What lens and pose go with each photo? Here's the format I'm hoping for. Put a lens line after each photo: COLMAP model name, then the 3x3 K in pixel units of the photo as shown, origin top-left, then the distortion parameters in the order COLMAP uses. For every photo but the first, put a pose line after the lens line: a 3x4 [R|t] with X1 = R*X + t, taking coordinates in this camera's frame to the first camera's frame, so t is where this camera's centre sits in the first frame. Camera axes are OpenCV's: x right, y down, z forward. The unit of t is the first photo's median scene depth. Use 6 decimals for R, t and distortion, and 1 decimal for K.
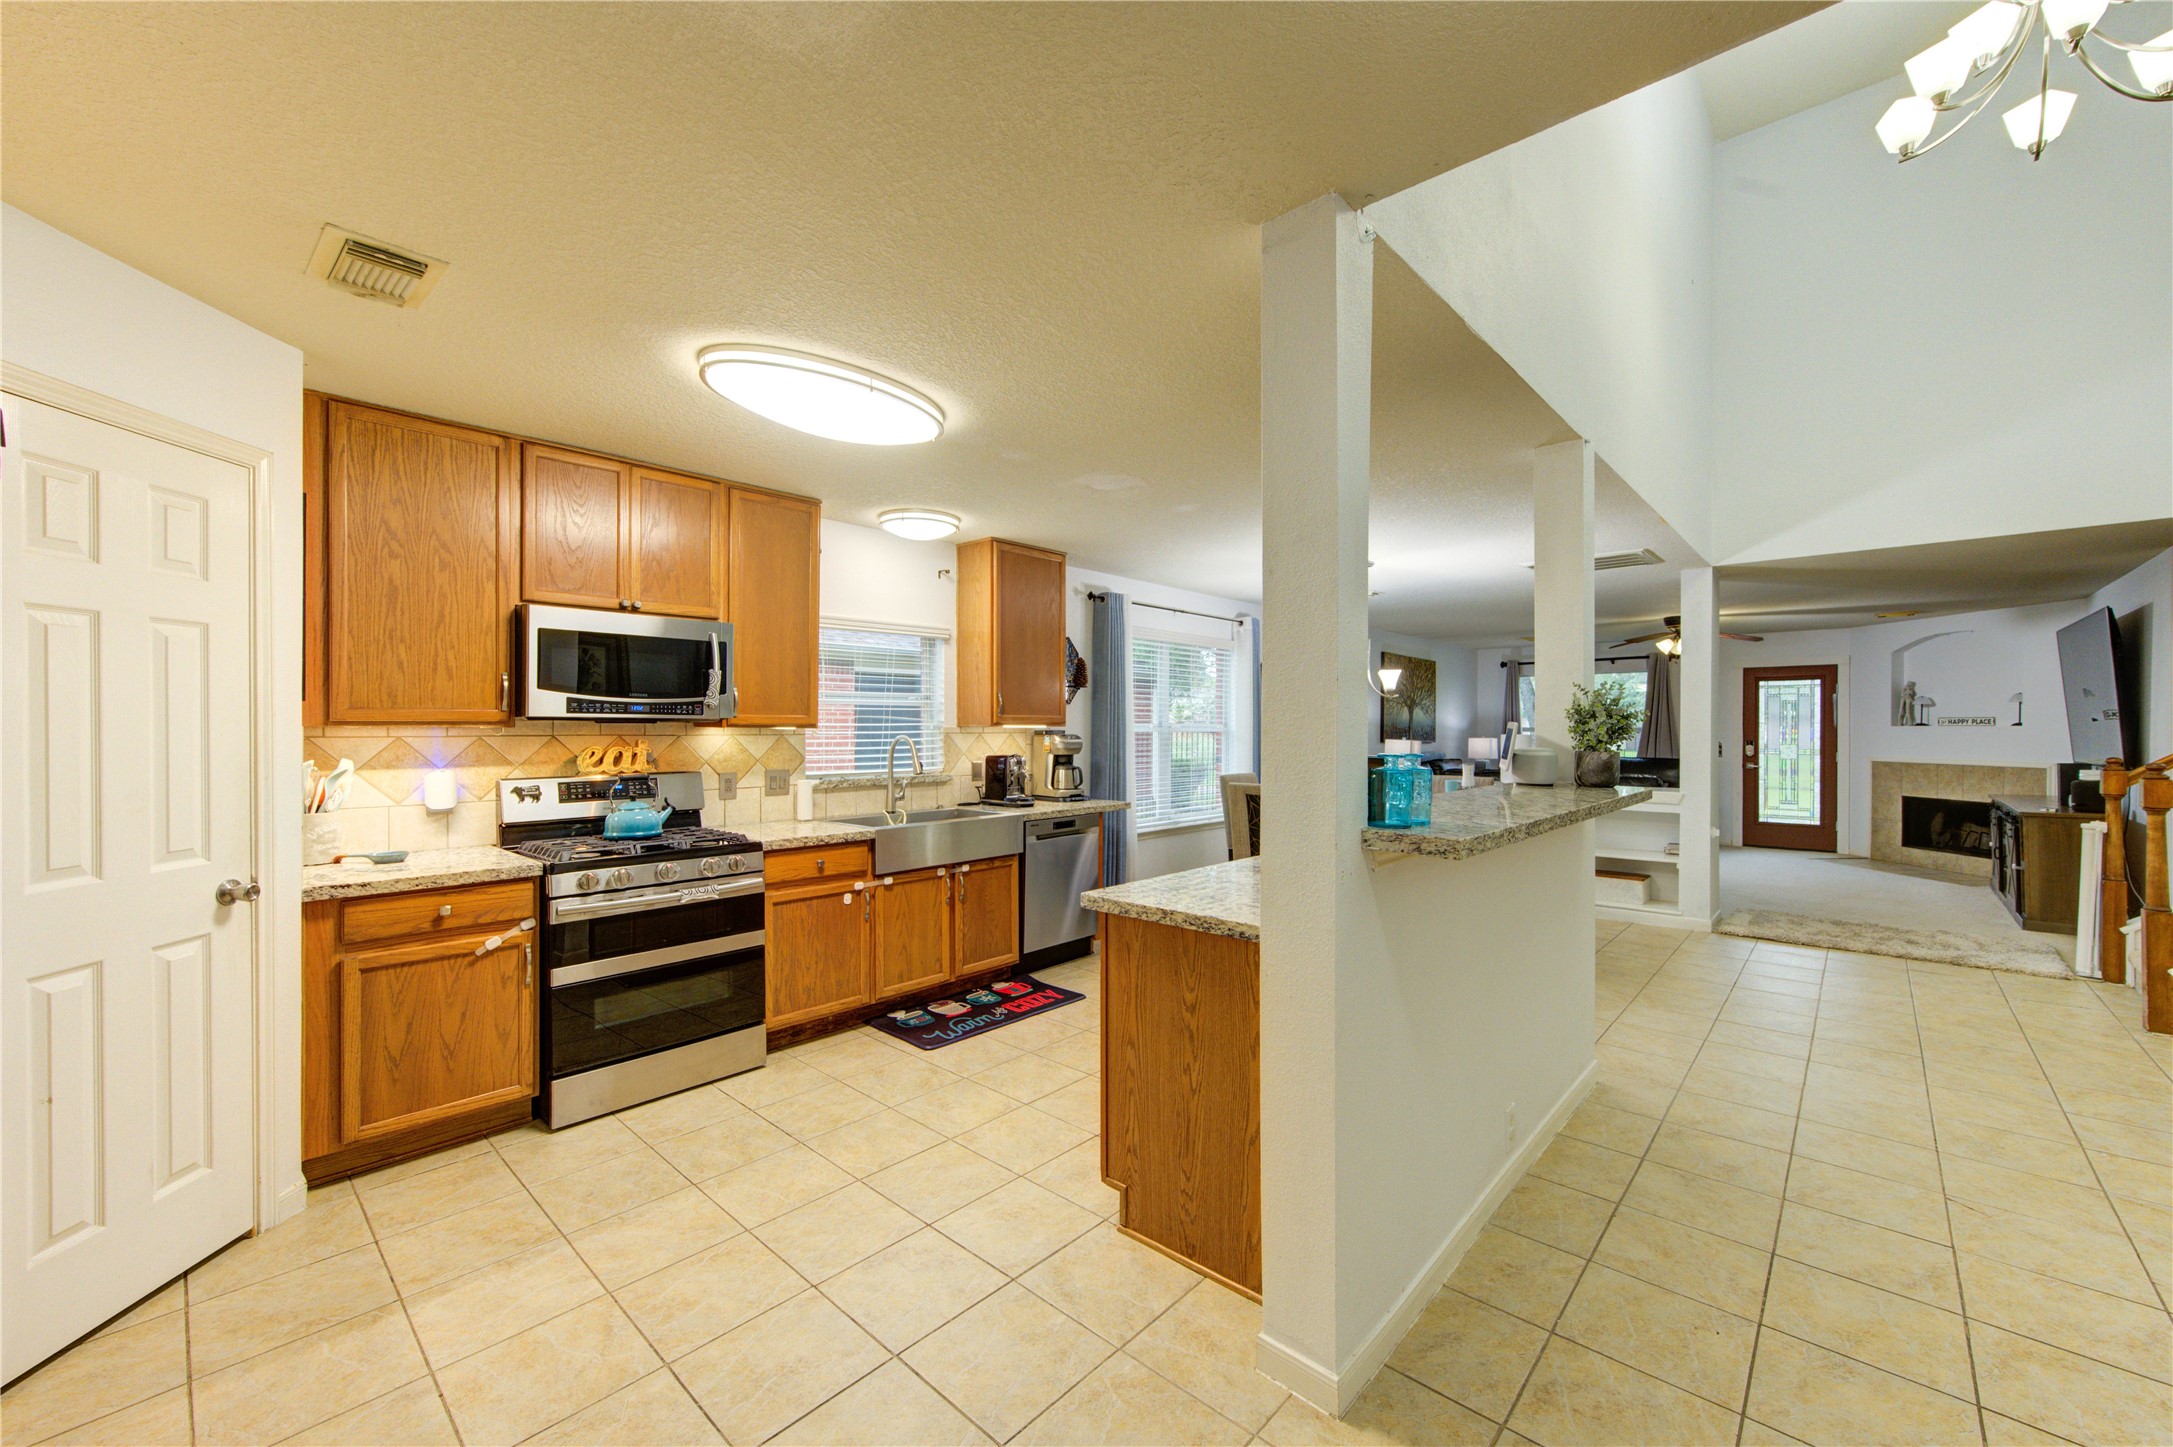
lens RADIAL K [[843.6, 0, 1087.3], [0, 843.6, 736.4], [0, 0, 1]] dist [-0.000423, -0.000065]
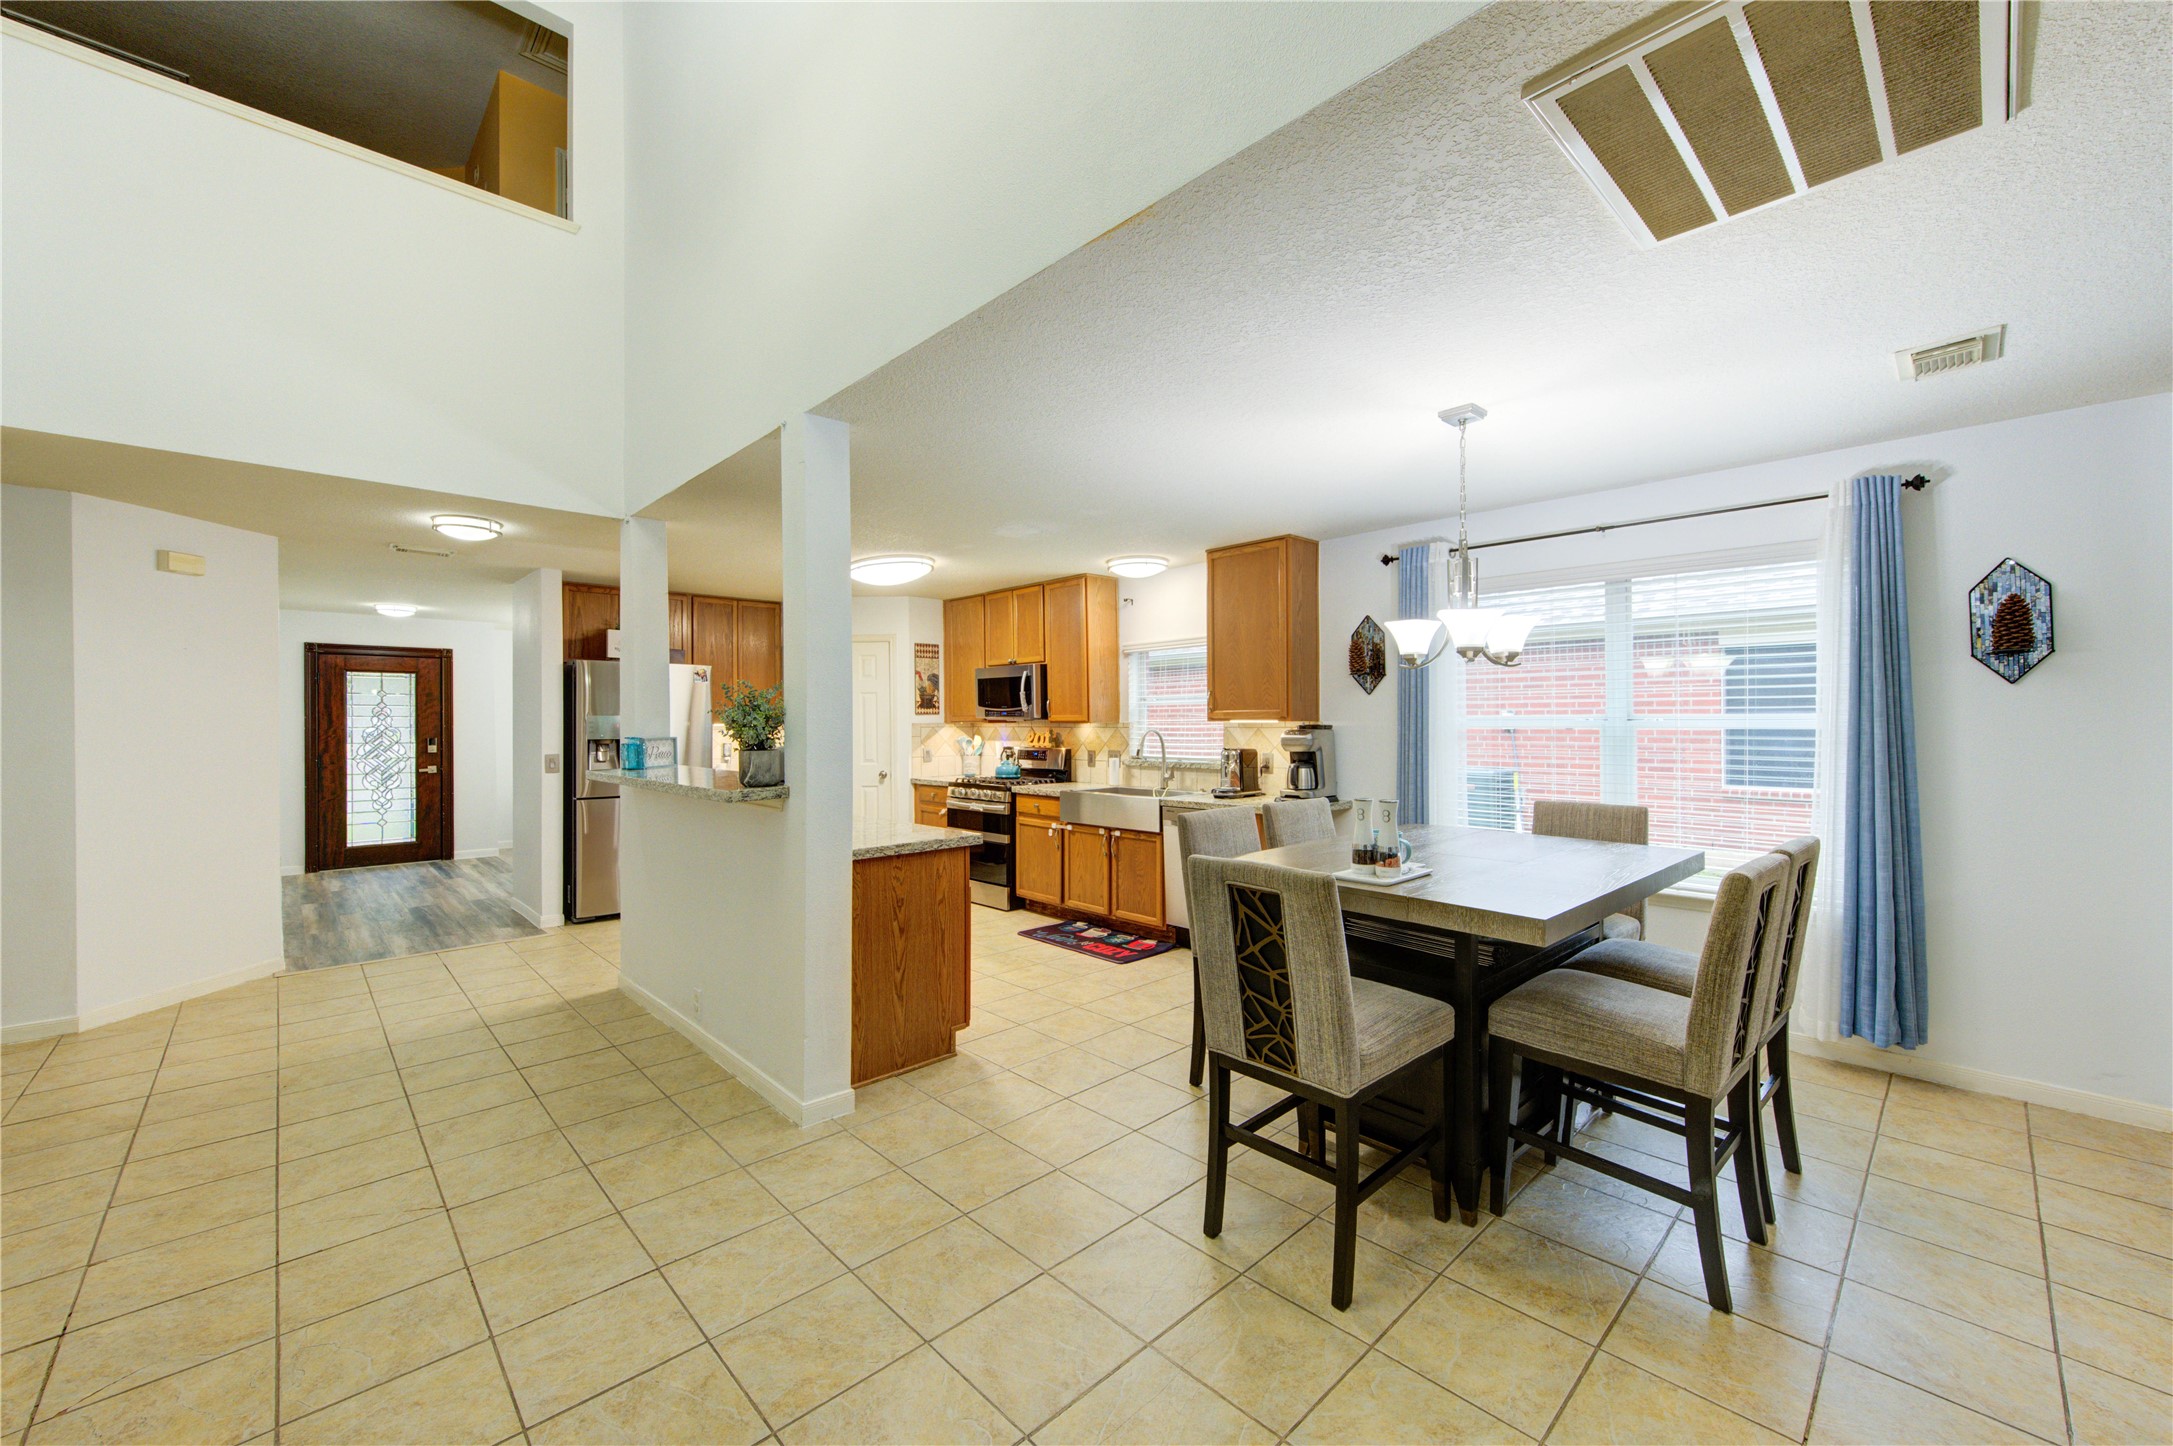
lens RADIAL K [[839.1, 0, 1107.7], [0, 839.1, 718.1], [0, 0, 1]] dist [-0.004107, 0.000215]
pose [[-0.041260, -0.002164, -0.999146, 1.255033], [-0.005030, 0.999985, -0.001958, -0.017218], [0.999136, 0.004945, -0.041271, 1.157173]]
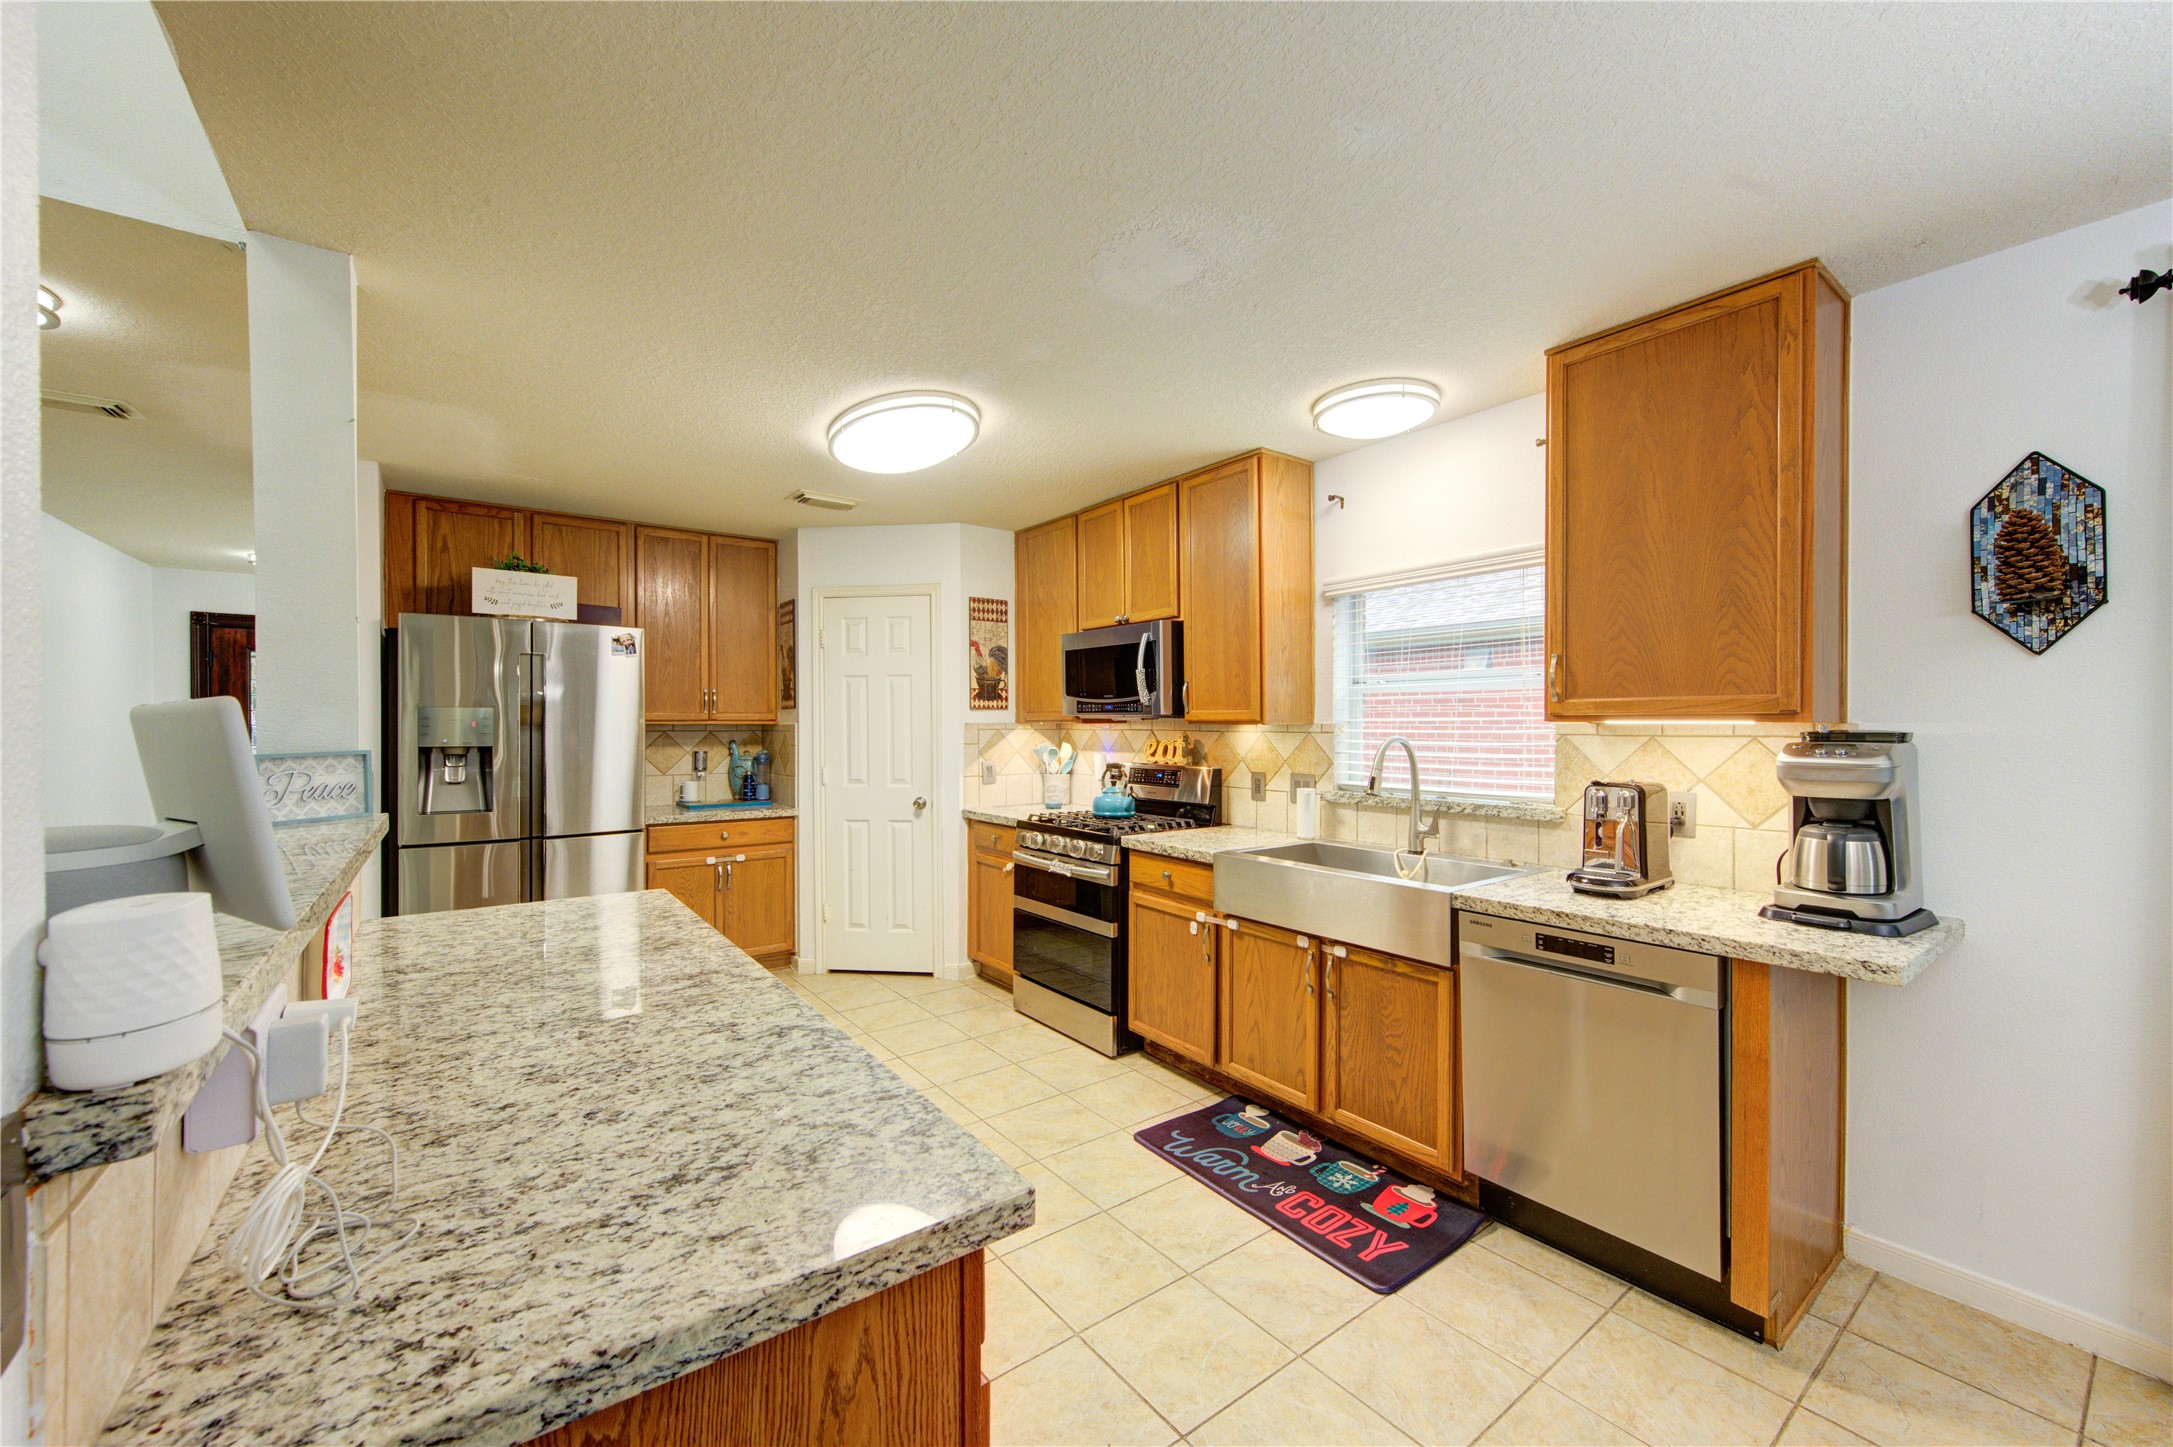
lens RADIAL K [[843.6, 0, 1092.8], [0, 843.6, 726.0], [0, 0, 1]] dist [-0.000423, -0.000065]
pose [[-0.175433, 0.003292, -0.984486, 0.554014], [-0.011370, 0.999921, 0.005369, -0.011714], [0.984426, 0.012135, -0.175382, 1.035483]]
